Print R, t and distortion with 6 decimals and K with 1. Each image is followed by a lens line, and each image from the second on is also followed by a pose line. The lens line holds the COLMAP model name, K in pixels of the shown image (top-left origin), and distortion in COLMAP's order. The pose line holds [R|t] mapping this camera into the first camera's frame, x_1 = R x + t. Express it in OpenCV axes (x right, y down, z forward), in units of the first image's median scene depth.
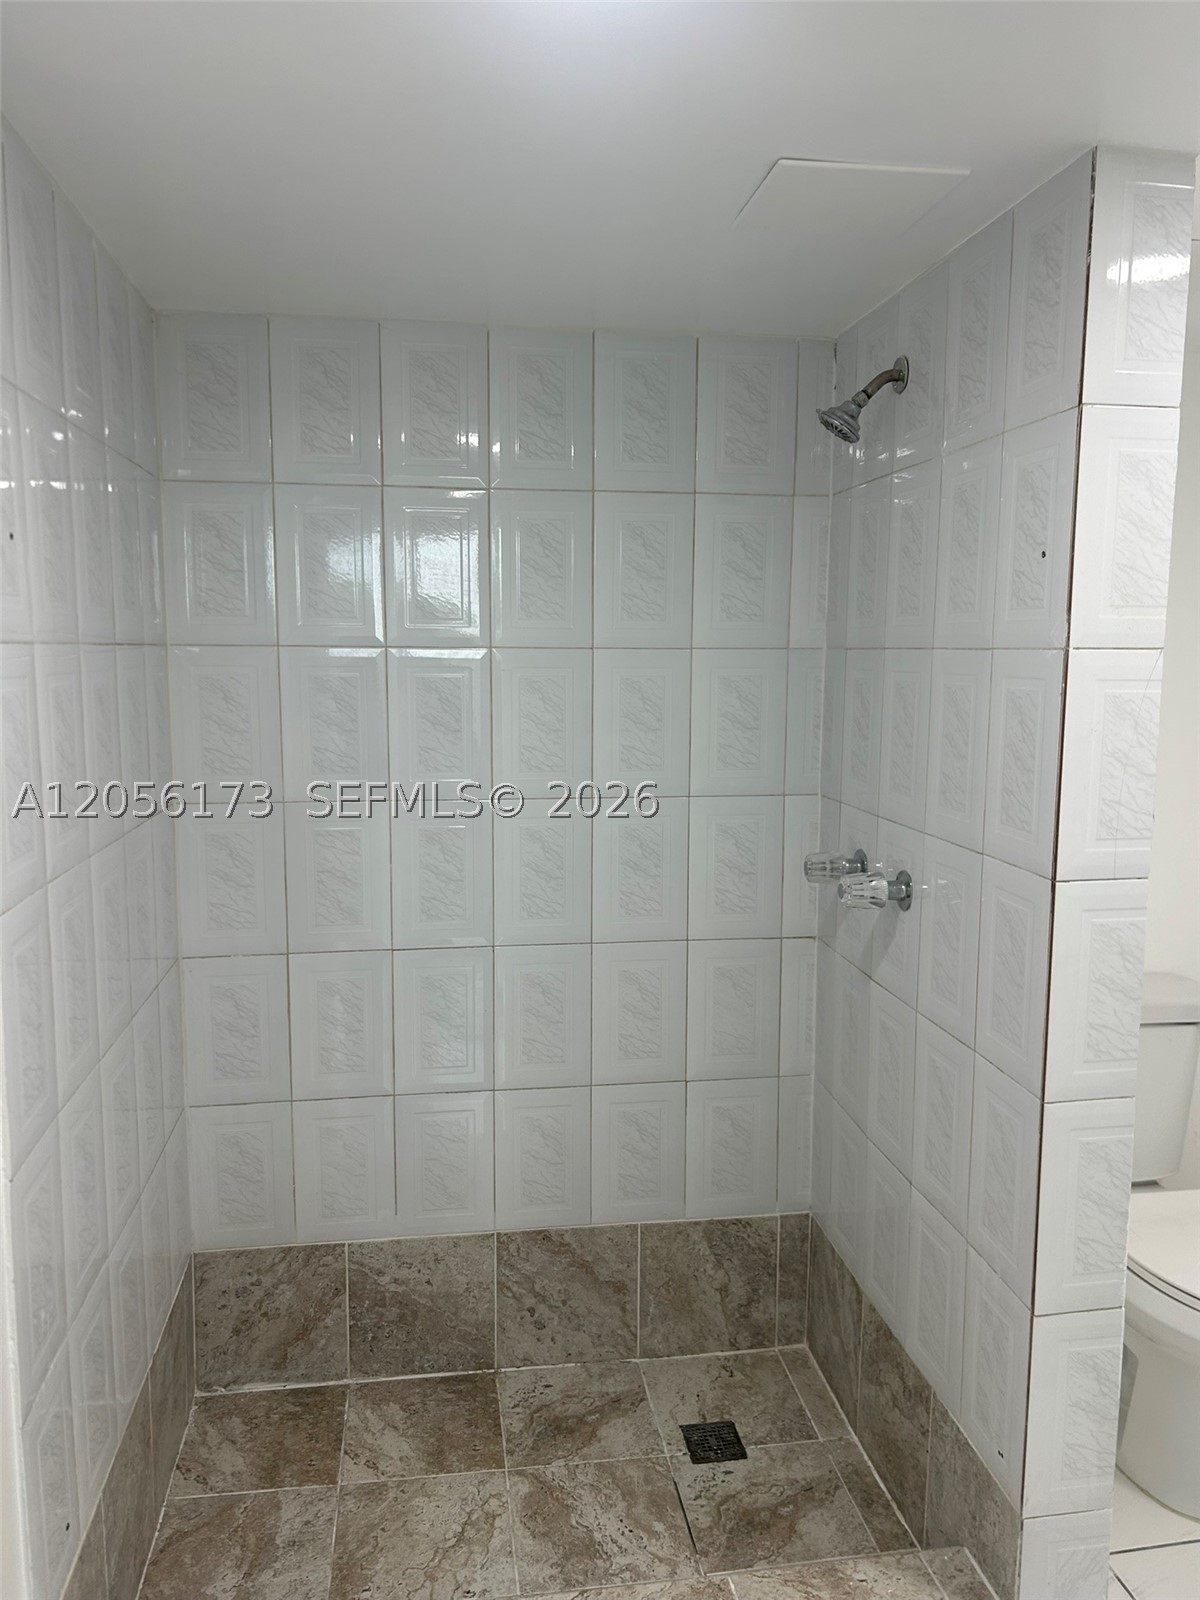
lens RADIAL K [[1217.1, 0, 595.0], [0, 1217.1, 791.0], [0, 0, 1]] dist [0.066312, -0.065588]
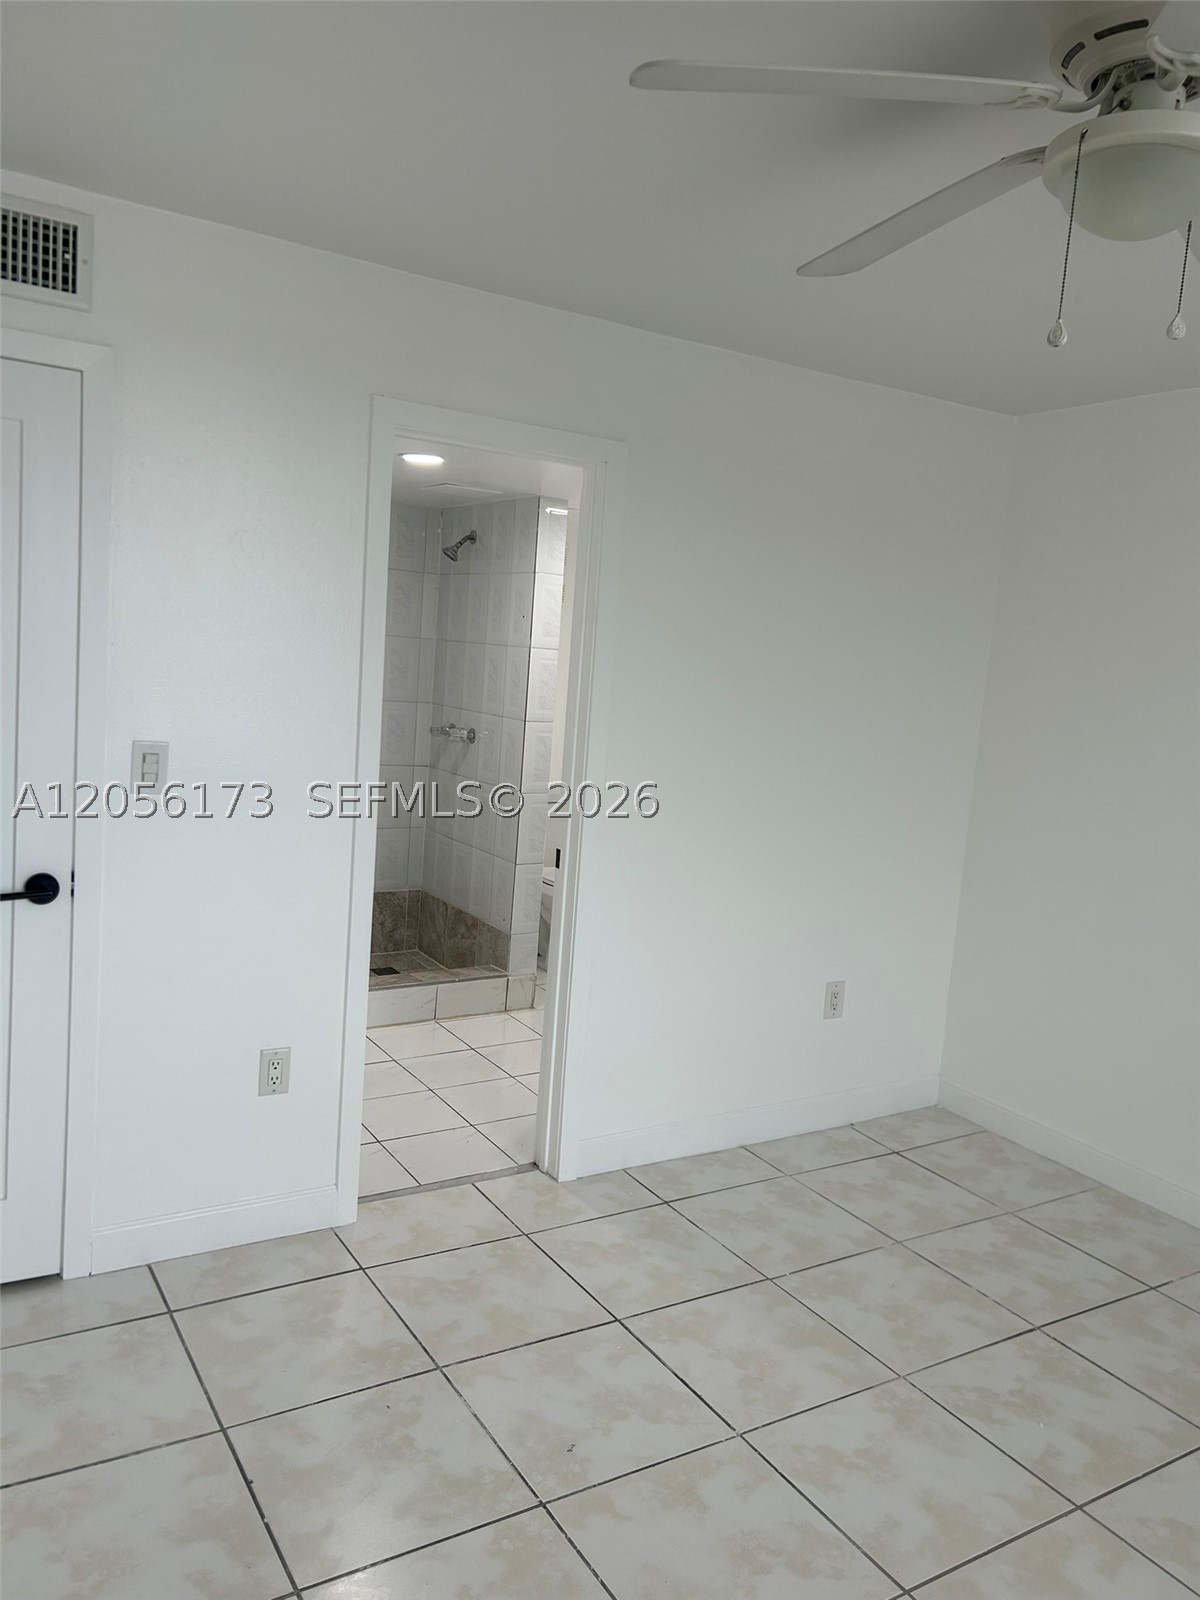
lens RADIAL K [[1217.1, 0, 595.0], [0, 1217.1, 791.0], [0, 0, 1]] dist [0.066312, -0.065588]
pose [[0.915441, 0.011118, 0.402298, -0.648444], [-0.019136, 0.999690, 0.015916, 0.179474], [-0.401997, -0.022269, 0.915370, -1.750264]]
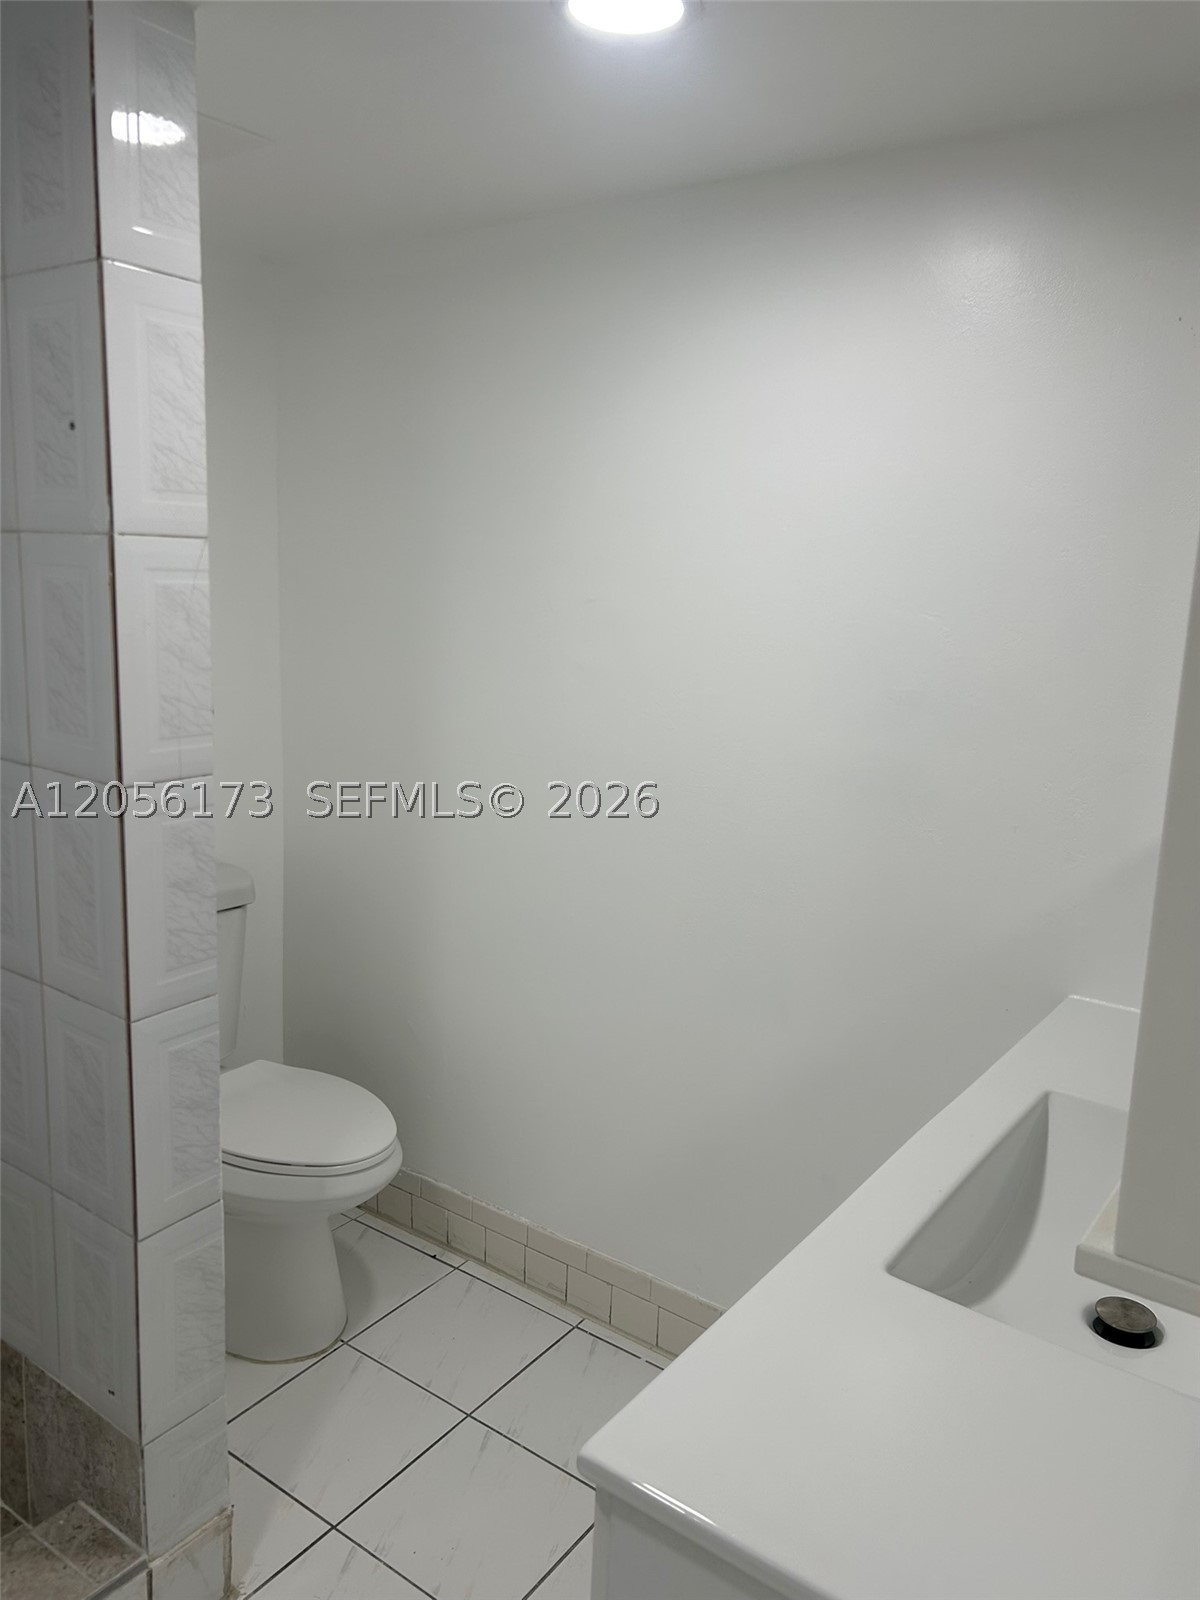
lens RADIAL K [[1265.7, 0, 634.1], [0, 1265.7, 795.6], [0, 0, 1]] dist [0.062915, -0.064877]
pose [[0.717061, -0.111882, 0.687972, -0.011710], [0.052264, 0.992885, 0.106995, -0.003468], [-0.695048, -0.040766, 0.717807, 0.032429]]
